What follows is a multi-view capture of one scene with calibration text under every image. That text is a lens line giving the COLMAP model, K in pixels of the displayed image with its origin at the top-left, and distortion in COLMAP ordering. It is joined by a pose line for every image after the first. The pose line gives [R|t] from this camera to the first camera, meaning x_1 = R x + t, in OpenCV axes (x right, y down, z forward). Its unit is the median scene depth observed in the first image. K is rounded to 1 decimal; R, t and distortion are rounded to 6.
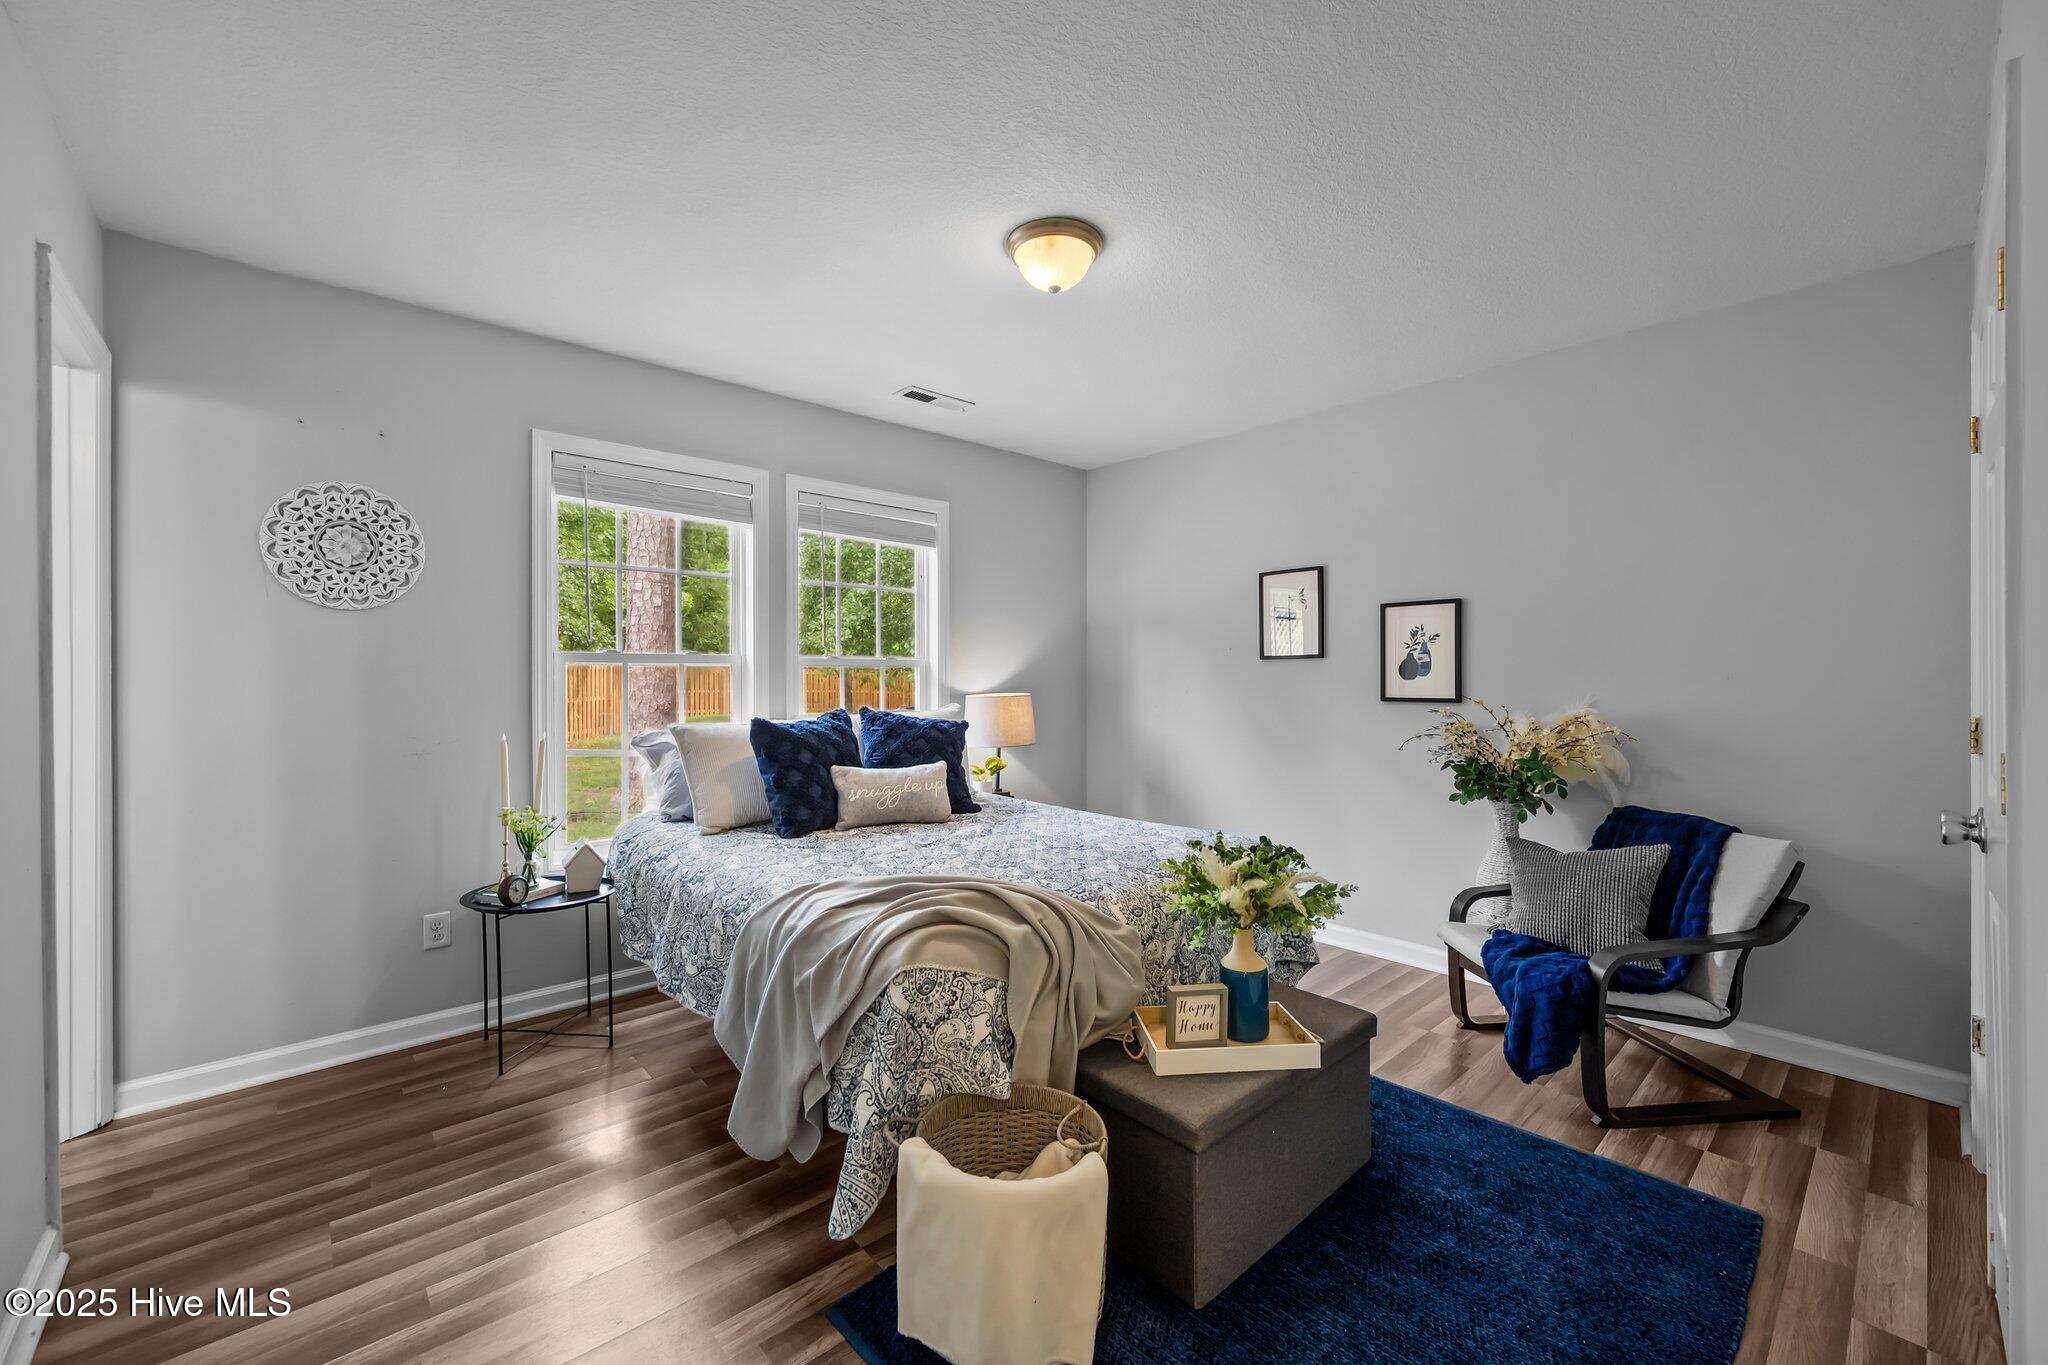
lens RADIAL K [[815.8, 0, 1037.9], [0, 815.8, 686.6], [0, 0, 1]] dist [0.000061, 0.000008]
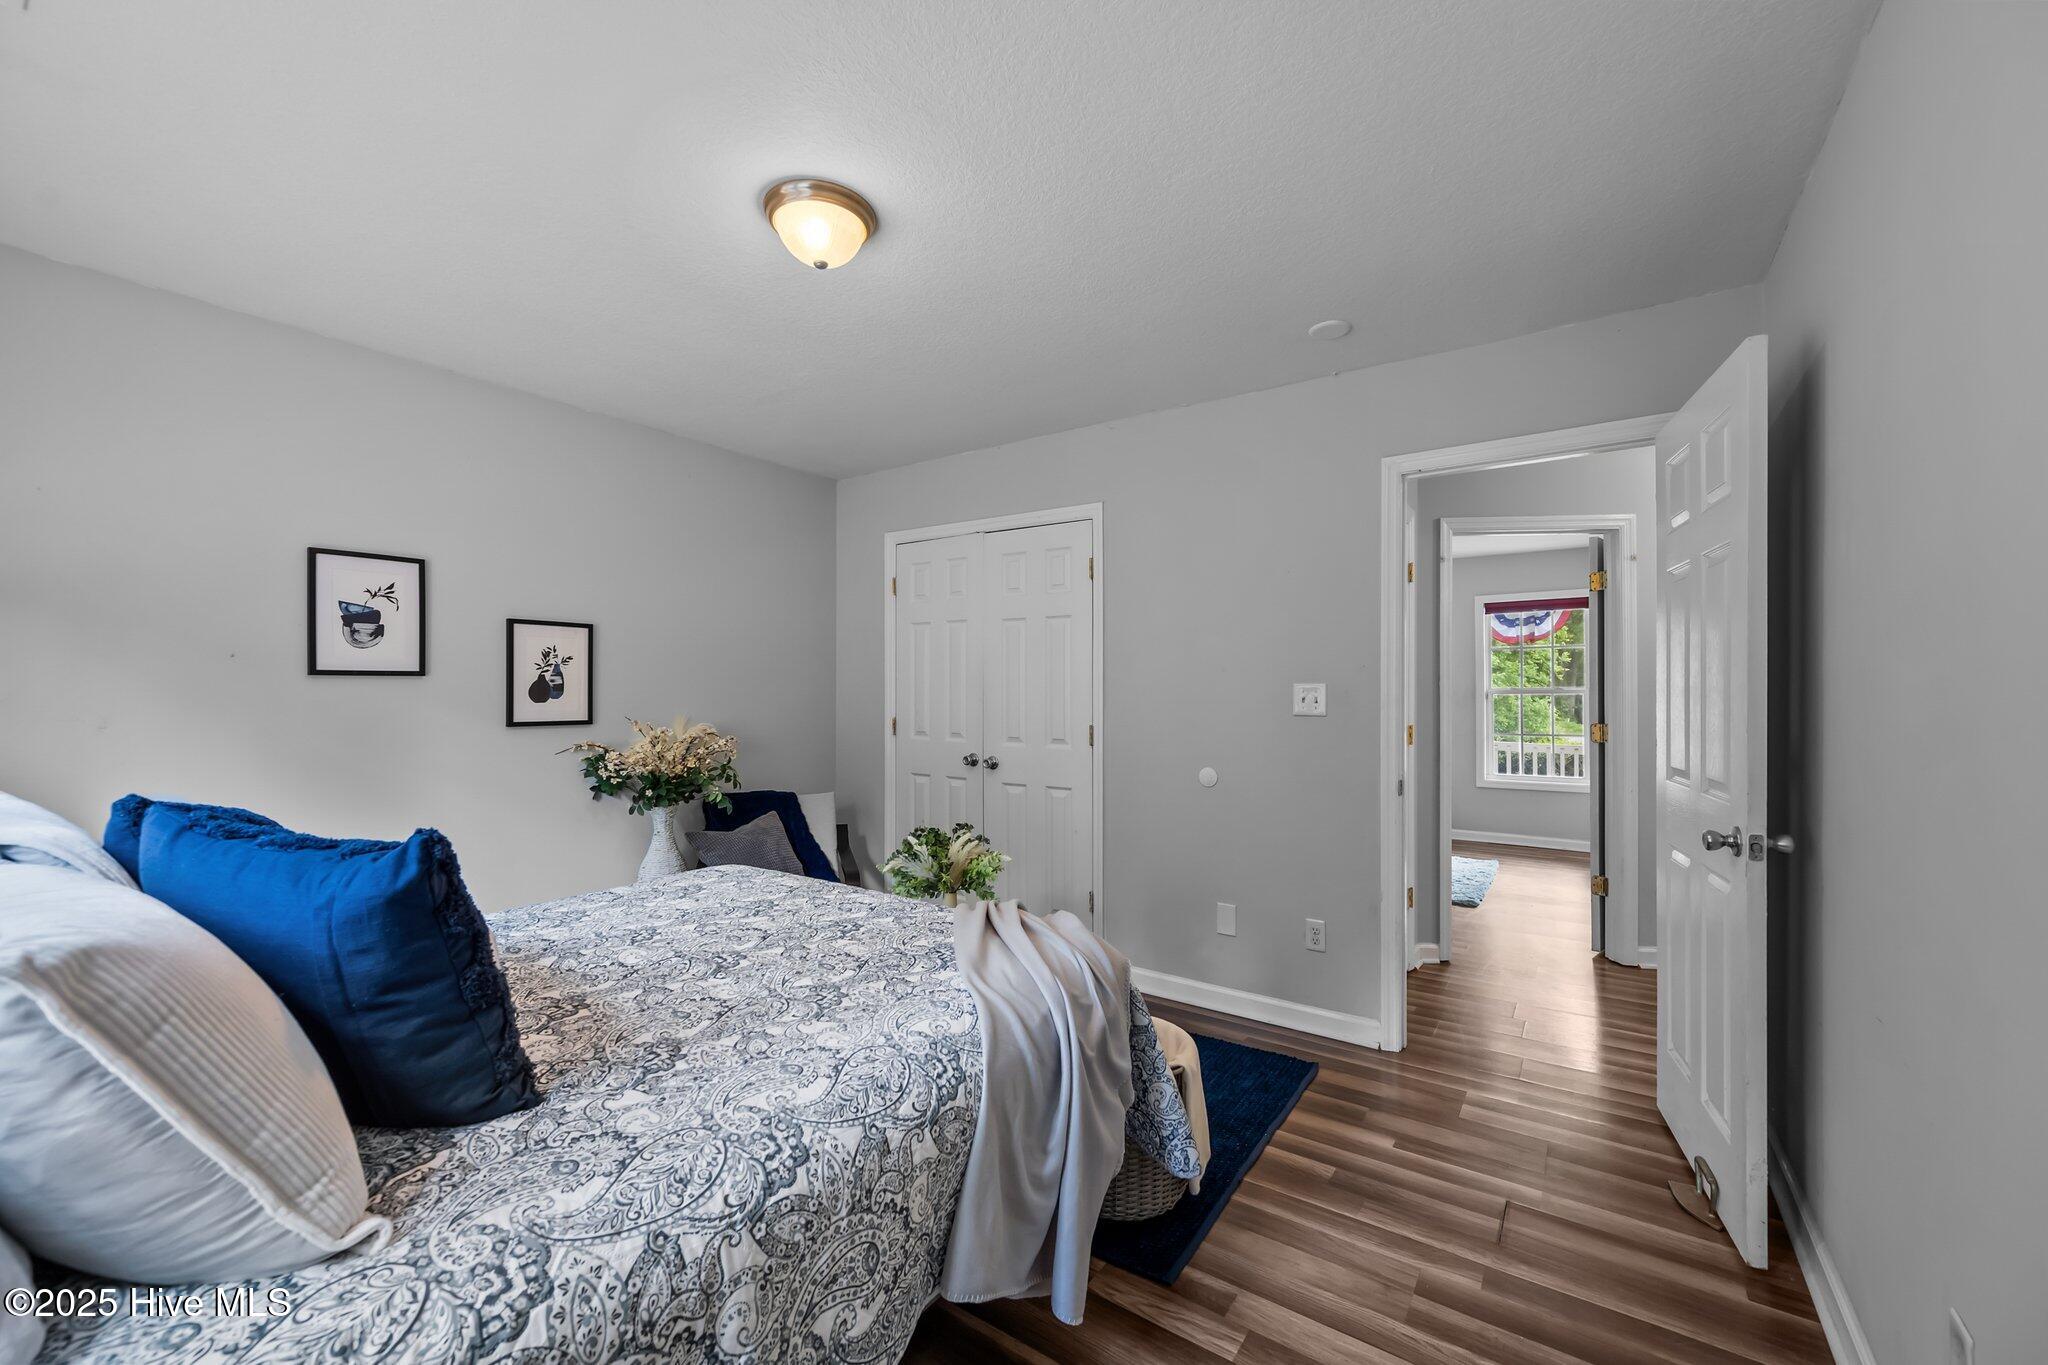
lens RADIAL K [[815.8, 0, 1037.9], [0, 815.8, 686.6], [0, 0, 1]] dist [0.000061, 0.000008]
pose [[-0.231721, 0.010823, 0.972722, -0.604735], [0.009938, 0.999912, -0.008759, -0.013104], [-0.972731, 0.007637, -0.231808, 0.665136]]
